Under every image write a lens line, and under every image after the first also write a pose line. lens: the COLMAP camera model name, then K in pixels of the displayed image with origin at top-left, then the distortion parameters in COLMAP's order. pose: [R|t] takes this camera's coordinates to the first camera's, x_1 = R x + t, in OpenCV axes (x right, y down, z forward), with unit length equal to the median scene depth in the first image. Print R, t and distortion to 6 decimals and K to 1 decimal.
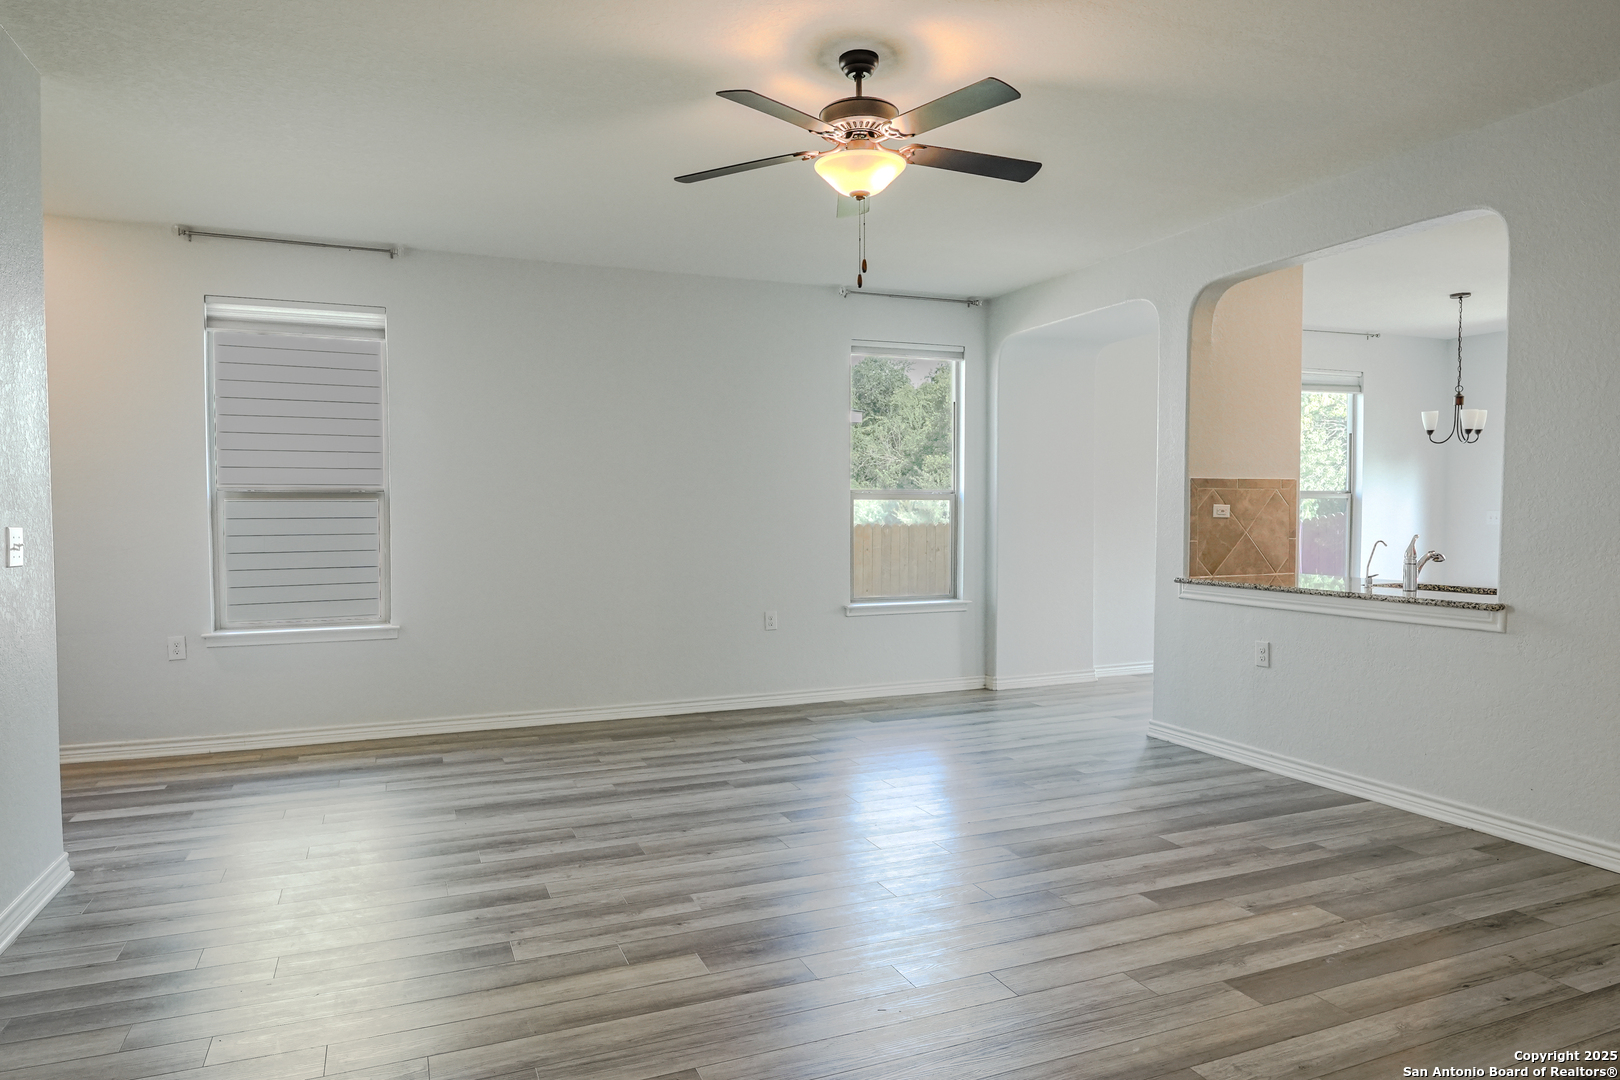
lens RADIAL K [[981.5, 0, 810.0], [0, 981.5, 540.0], [0, 0, 1]] dist [-0.003855, -0.002648]
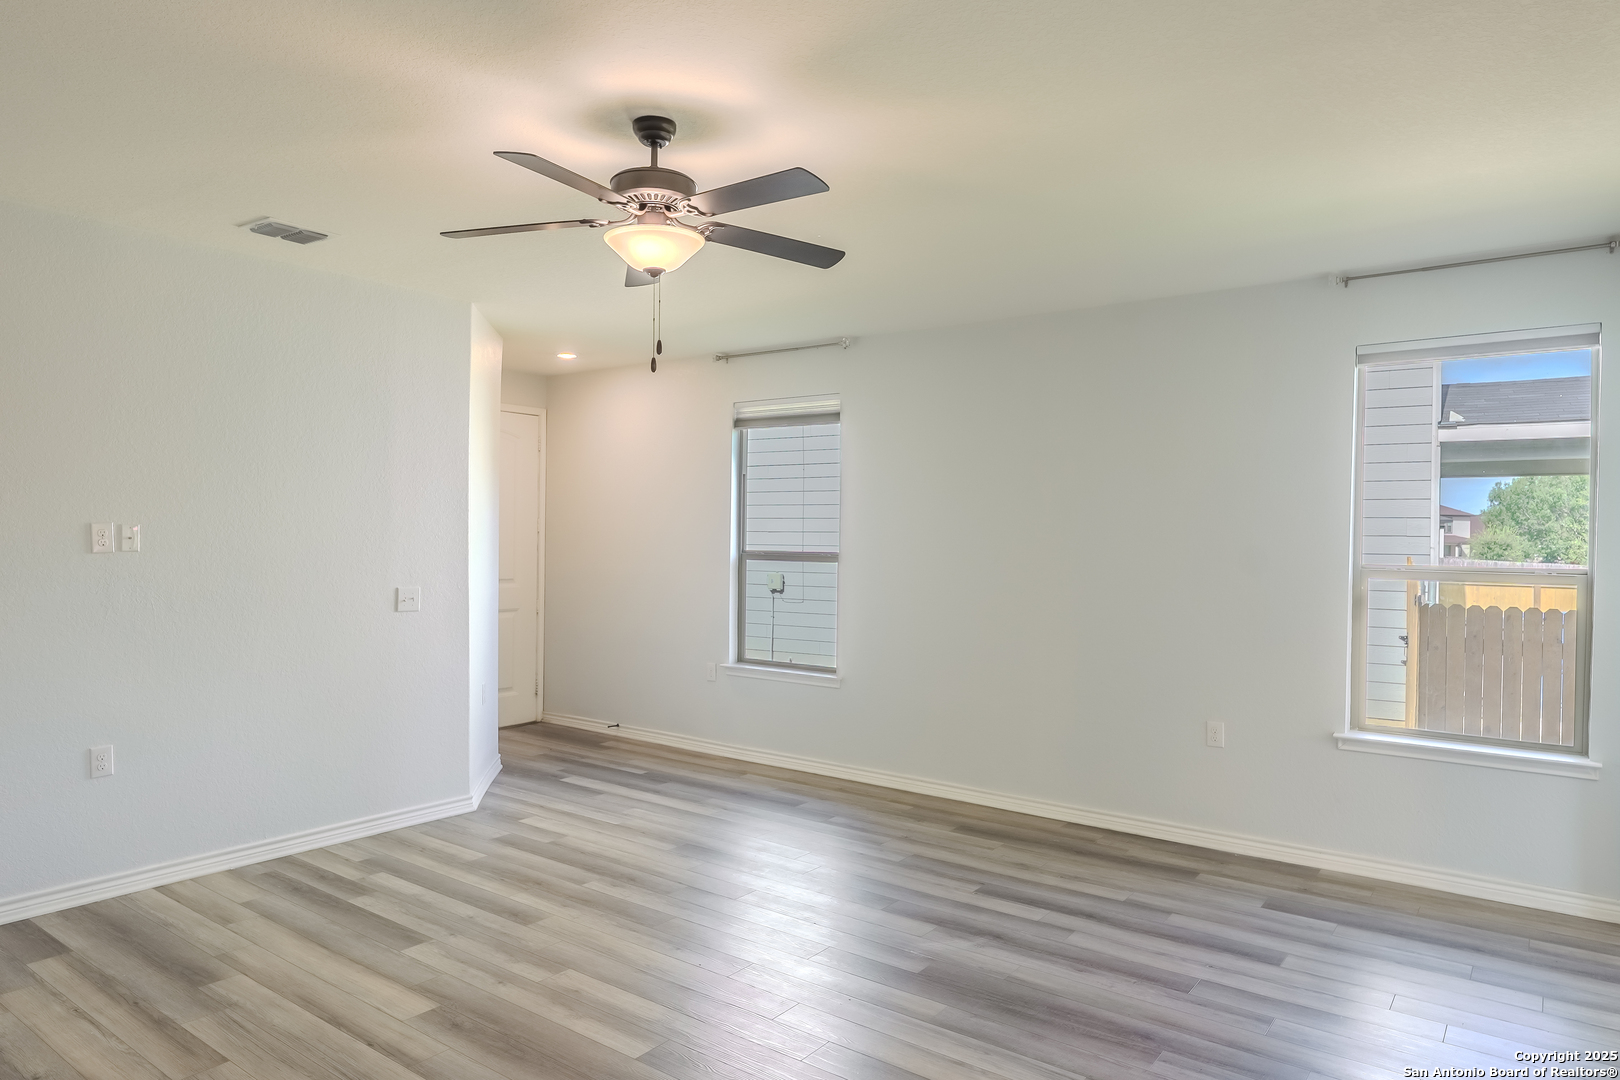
lens RADIAL K [[1006.1, 0, 810.0], [0, 1006.1, 540.0], [0, 0, 1]] dist [-0.002532, -0.002380]
pose [[0.516790, 0.013761, -0.856002, 0.786840], [-0.040887, 0.999127, -0.008623, -0.082702], [0.855136, 0.039456, 0.516901, 0.551992]]
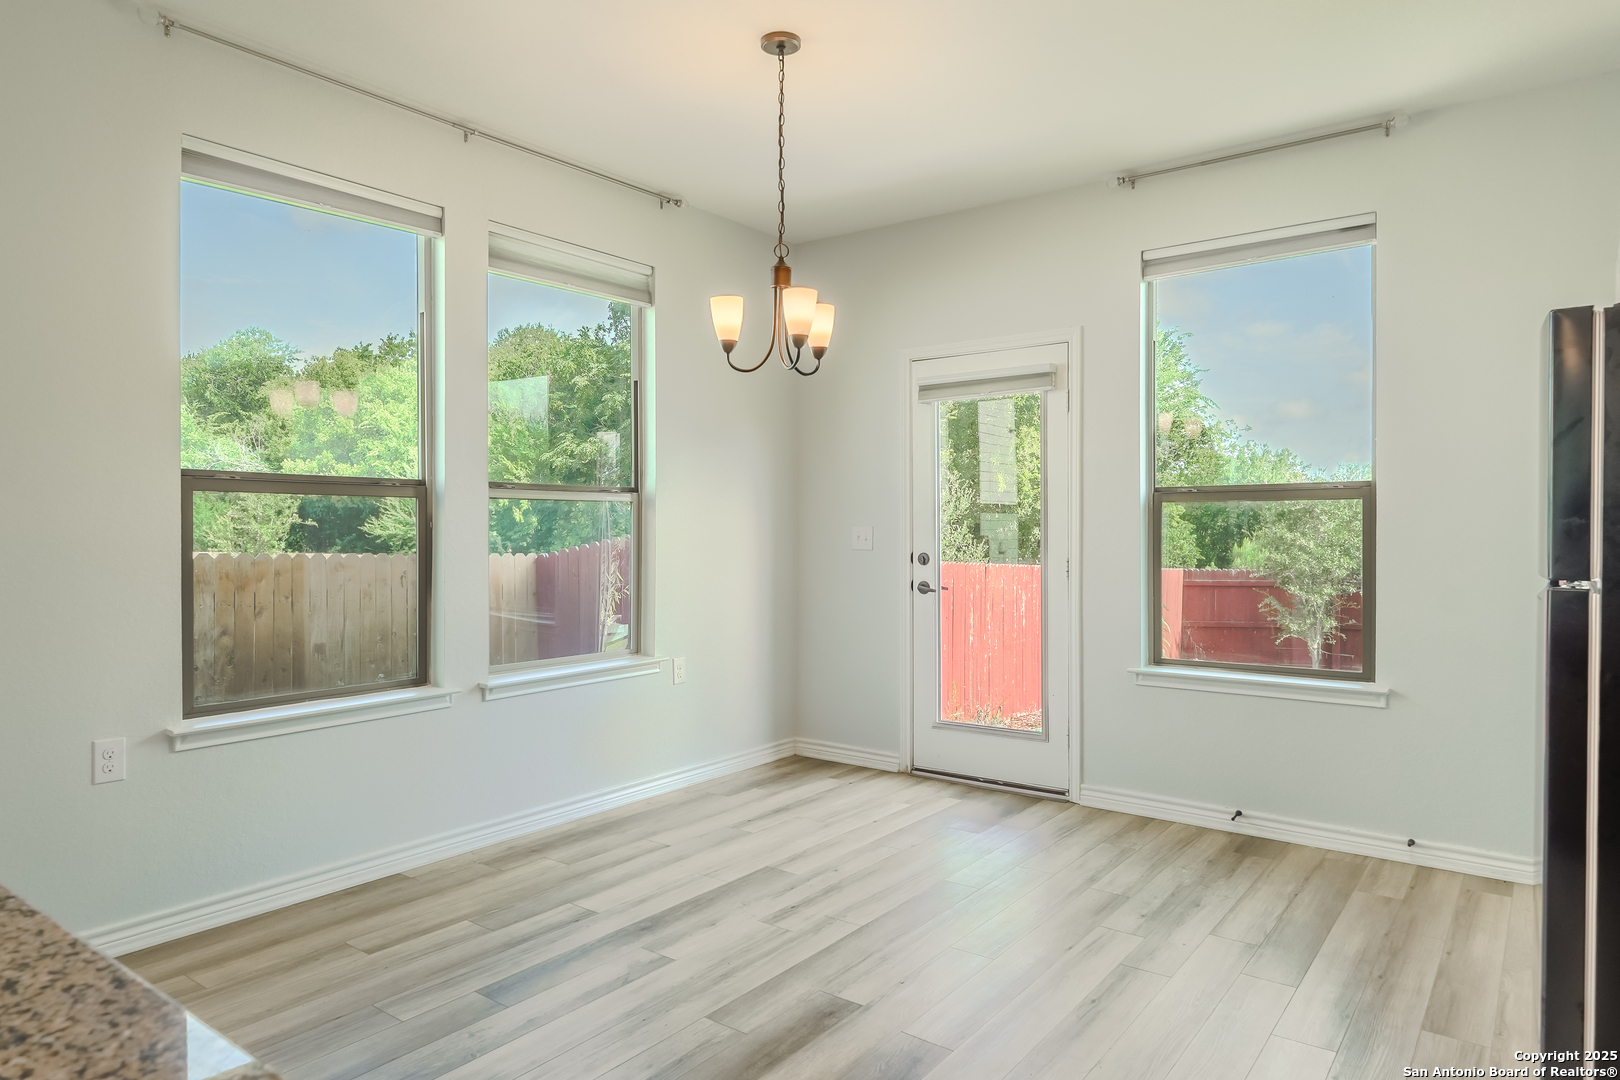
lens RADIAL K [[1006.1, 0, 810.0], [0, 1006.1, 540.0], [0, 0, 1]] dist [-0.002532, -0.002380]
pose [[0.859978, -0.004492, 0.510312, 0.808357], [0.015272, 0.999740, -0.016935, -0.027266], [-0.510103, 0.022358, 0.859823, 1.108029]]
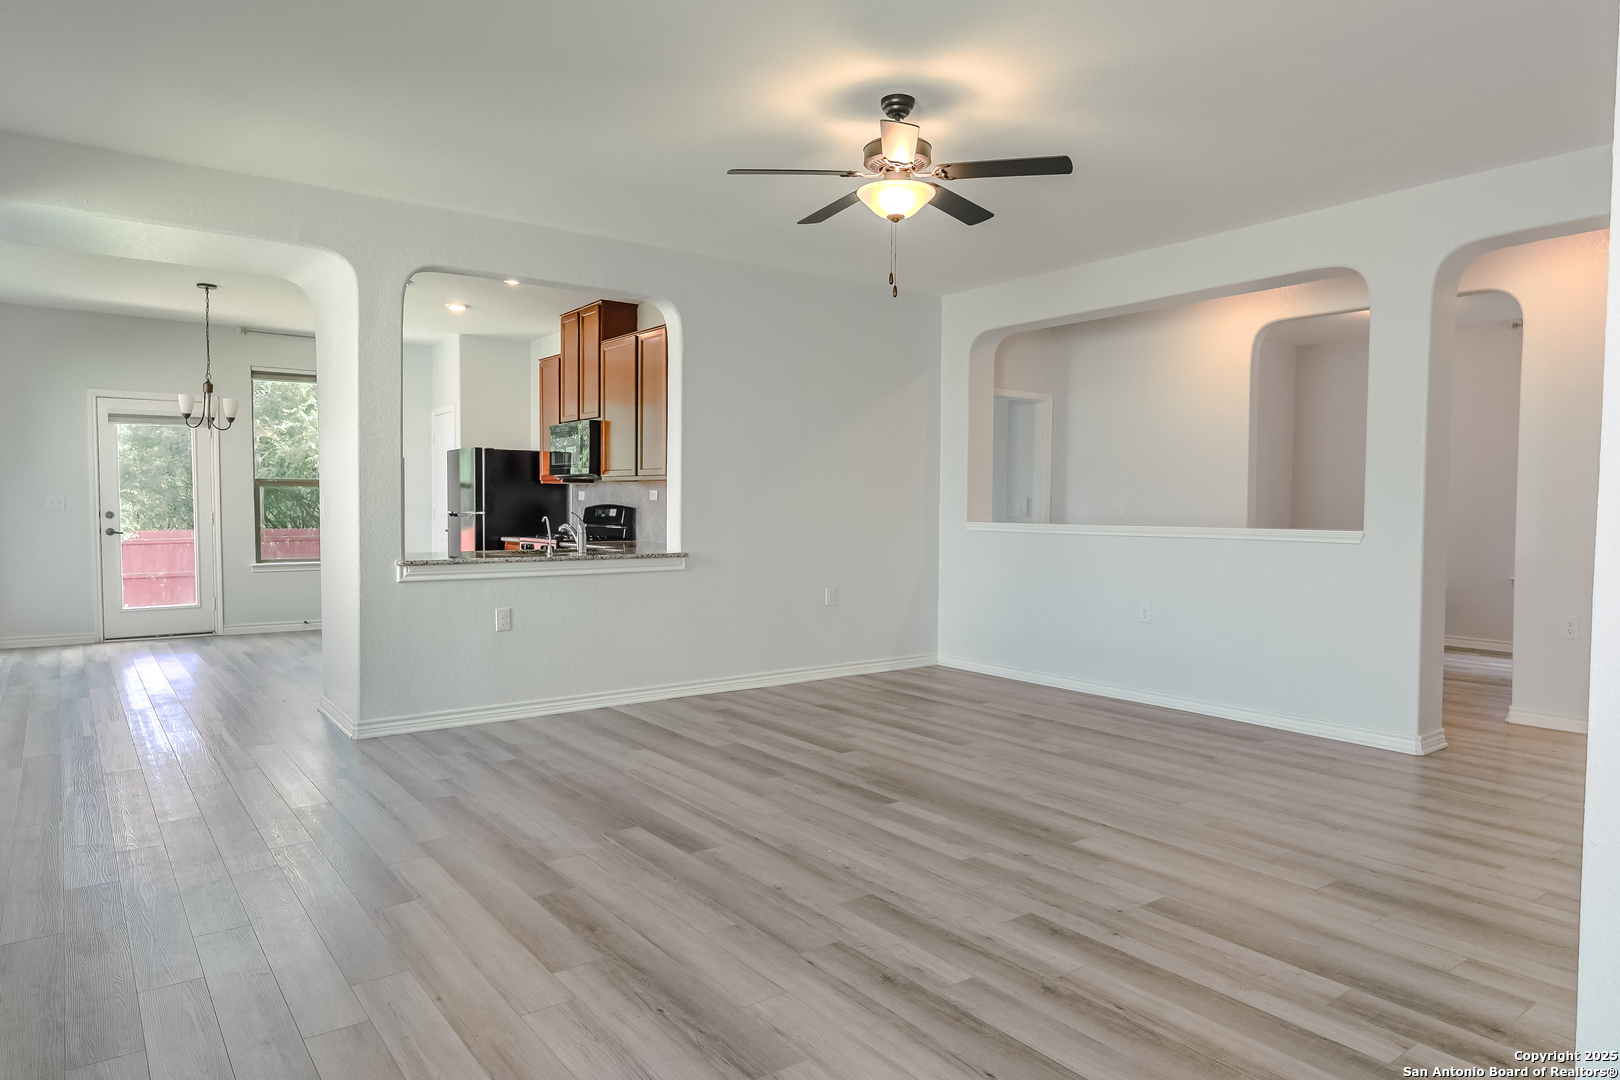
lens RADIAL K [[997.0, 0, 781.6], [0, 997.0, 538.4], [0, 0, 1]] dist [-0.000385, -0.000871]
pose [[-0.221223, -0.029091, 0.974789, -0.922568], [0.024164, 0.999085, 0.035300, -0.012148], [-0.974924, 0.031364, -0.220317, 1.194837]]
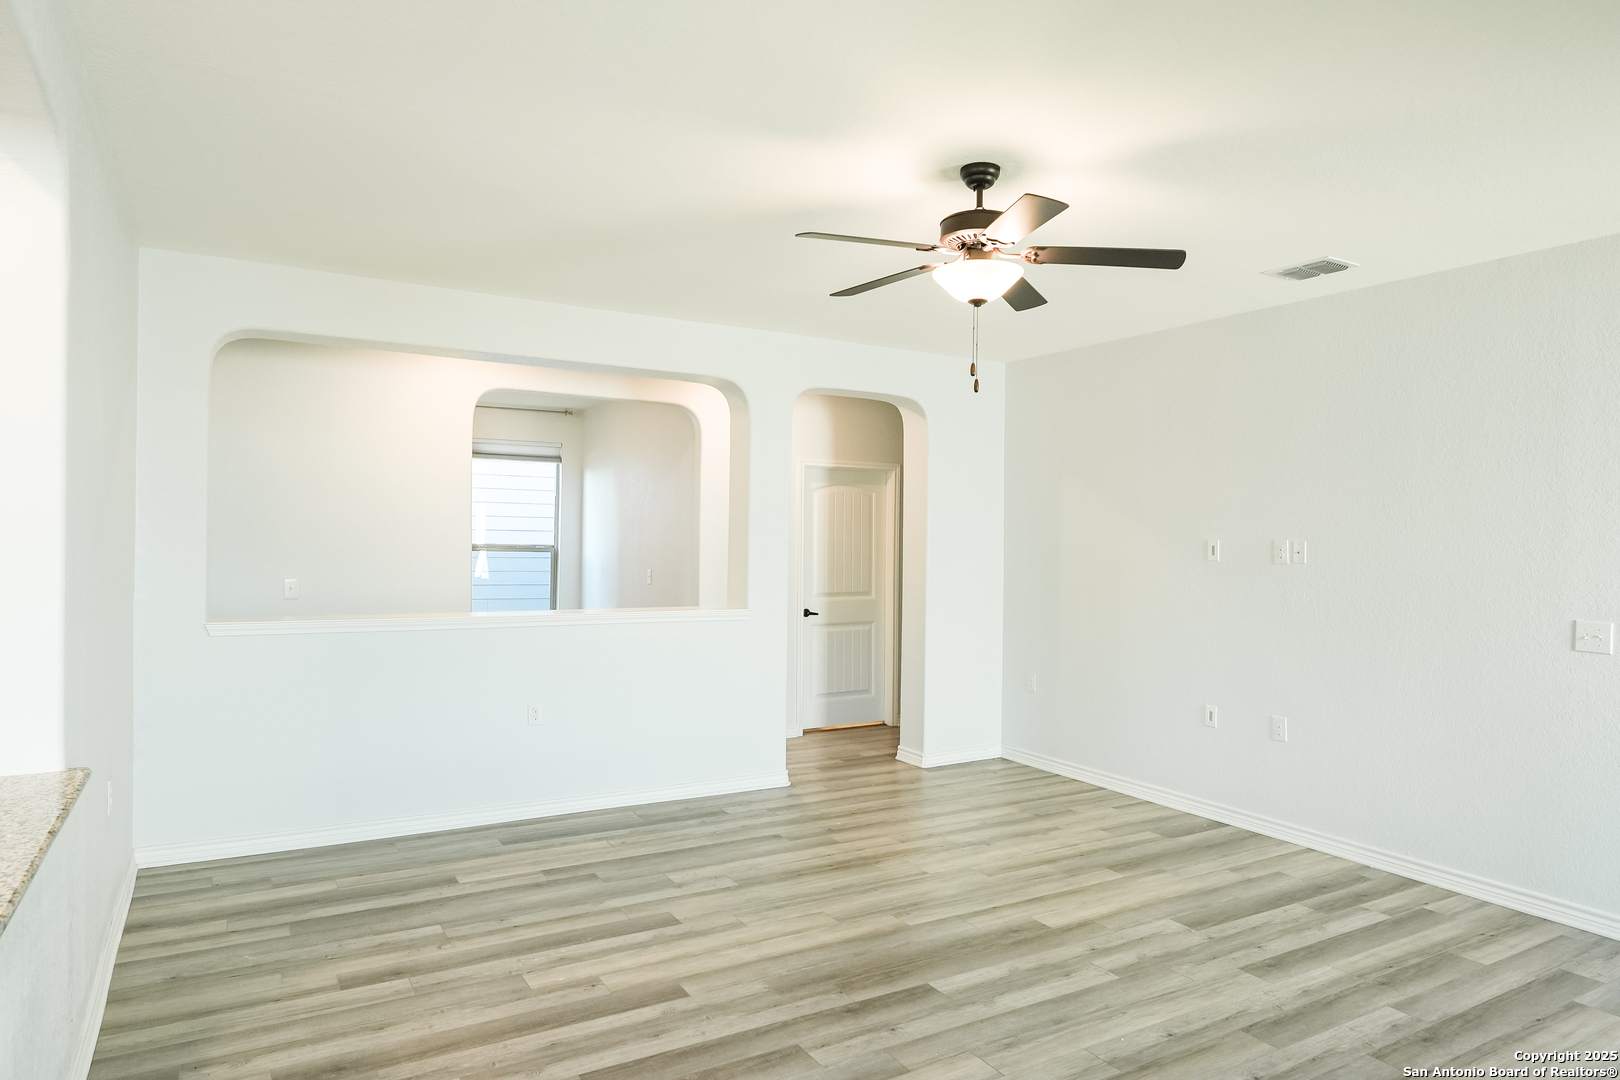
lens RADIAL K [[1006.1, 0, 810.0], [0, 1006.1, 540.0], [0, 0, 1]] dist [-0.002532, -0.002380]
pose [[-0.990738, -0.010128, -0.135410, 0.304222], [-0.014973, 0.999282, 0.034813, -0.117645], [0.134961, 0.036519, -0.990178, 1.707435]]
